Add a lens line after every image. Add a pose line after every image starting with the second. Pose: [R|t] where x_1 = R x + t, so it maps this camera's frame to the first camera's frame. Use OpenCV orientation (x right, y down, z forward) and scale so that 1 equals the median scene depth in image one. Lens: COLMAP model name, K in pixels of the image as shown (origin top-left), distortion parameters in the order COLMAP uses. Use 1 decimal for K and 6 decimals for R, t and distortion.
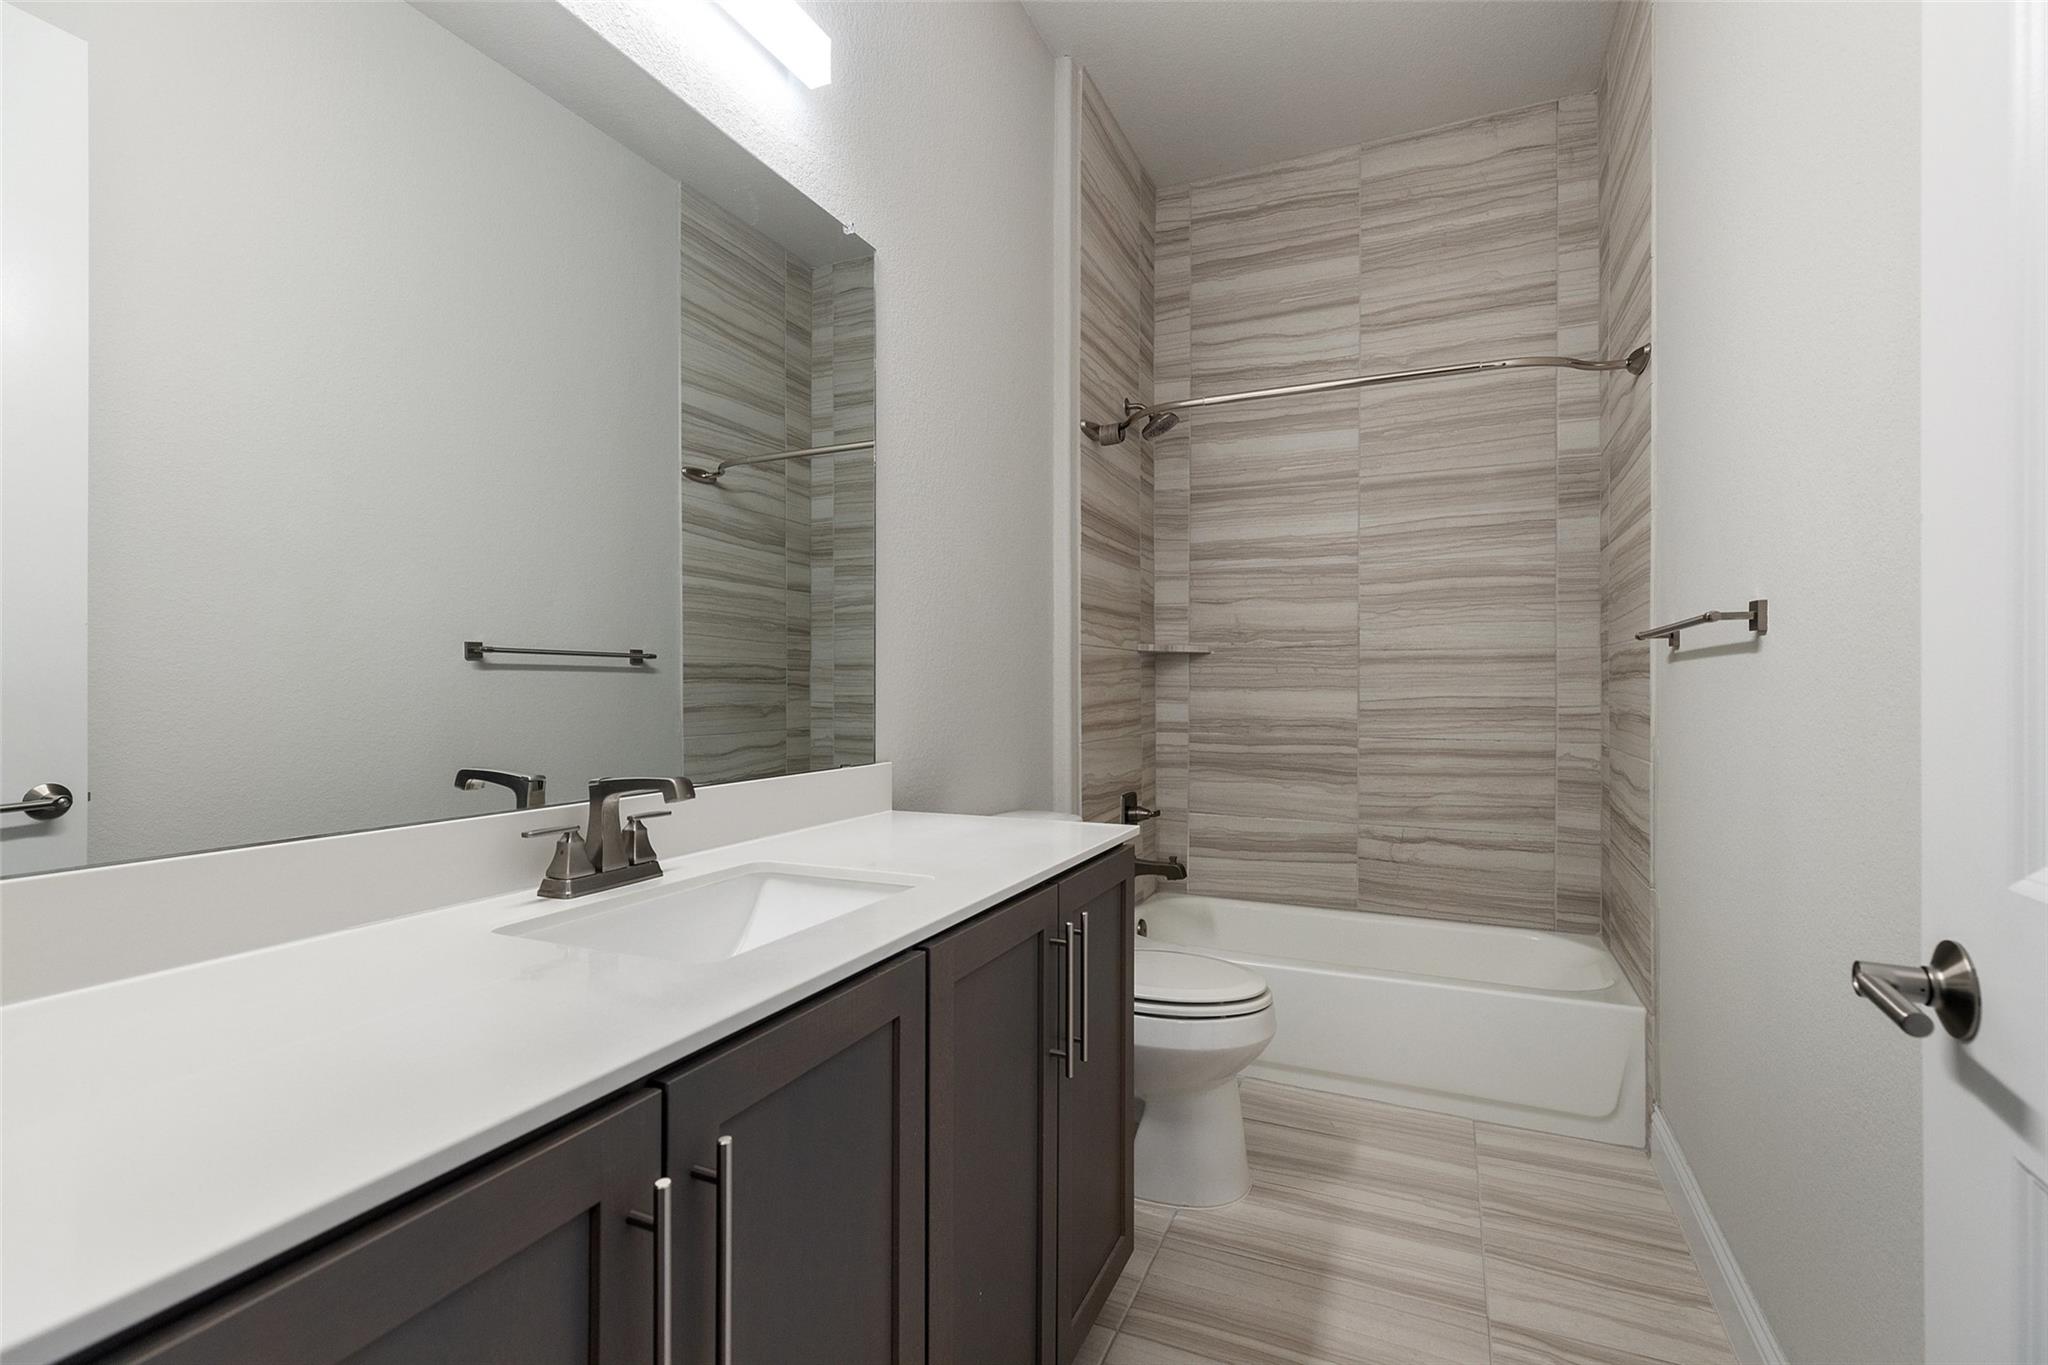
lens RADIAL K [[933.7, 0, 1023.8], [0, 933.7, 681.4], [0, 0, 1]] dist [0.003183, -0.000549]
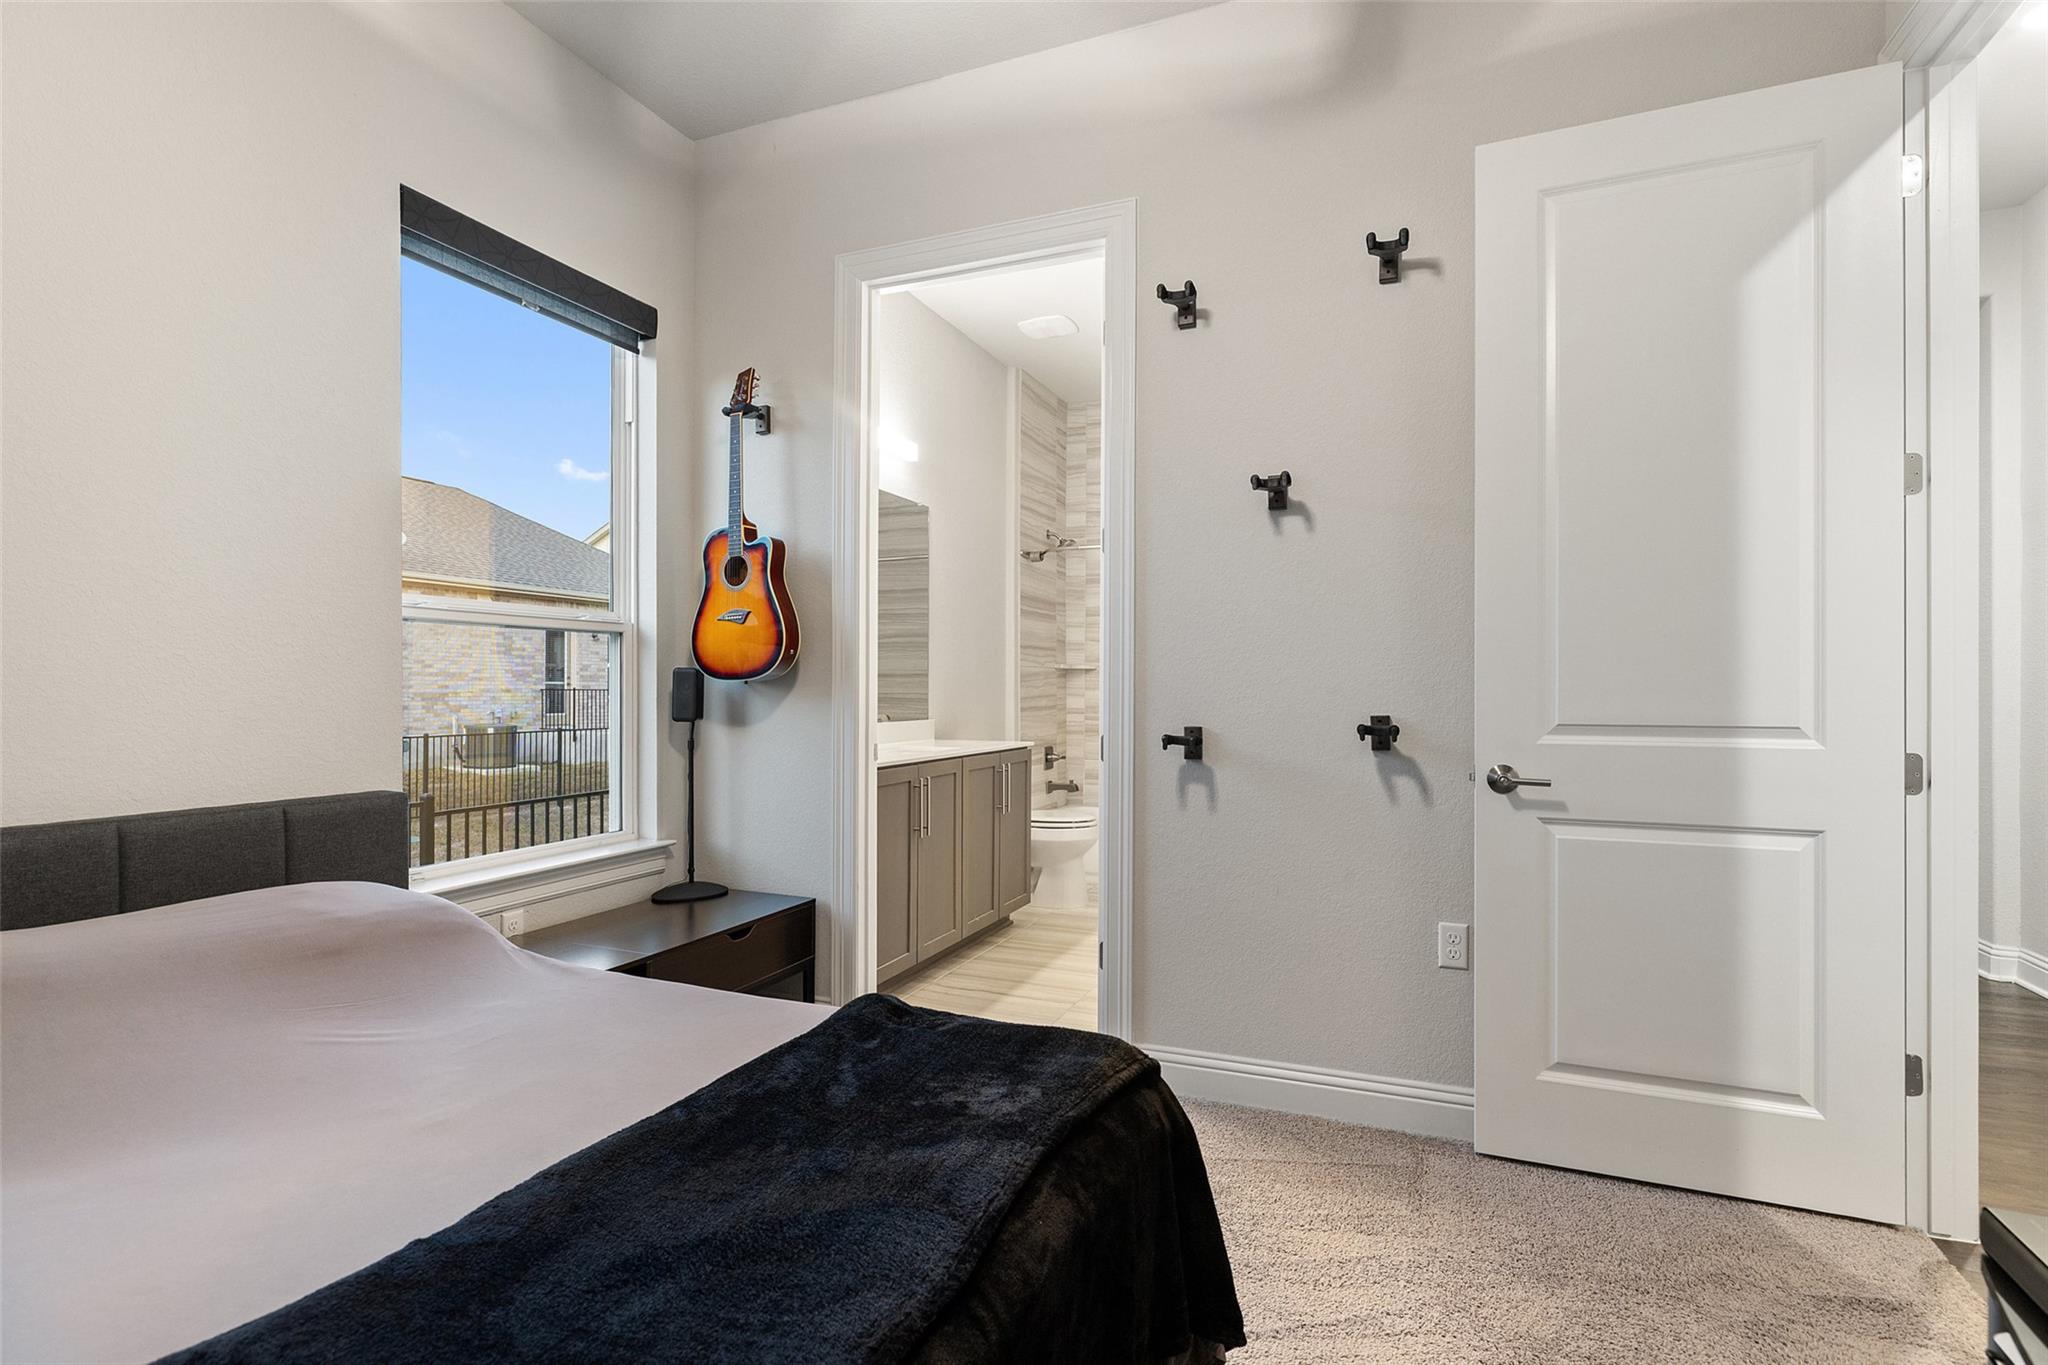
lens RADIAL K [[998.6, 0, 1030.6], [0, 998.6, 683.5], [0, 0, 1]] dist [-0.002840, -0.000261]
pose [[0.999290, 0.002799, 0.037584, 0.004253], [-0.002738, 0.999995, -0.001681, 0.000359], [-0.037588, 0.001577, 0.999292, -0.923427]]
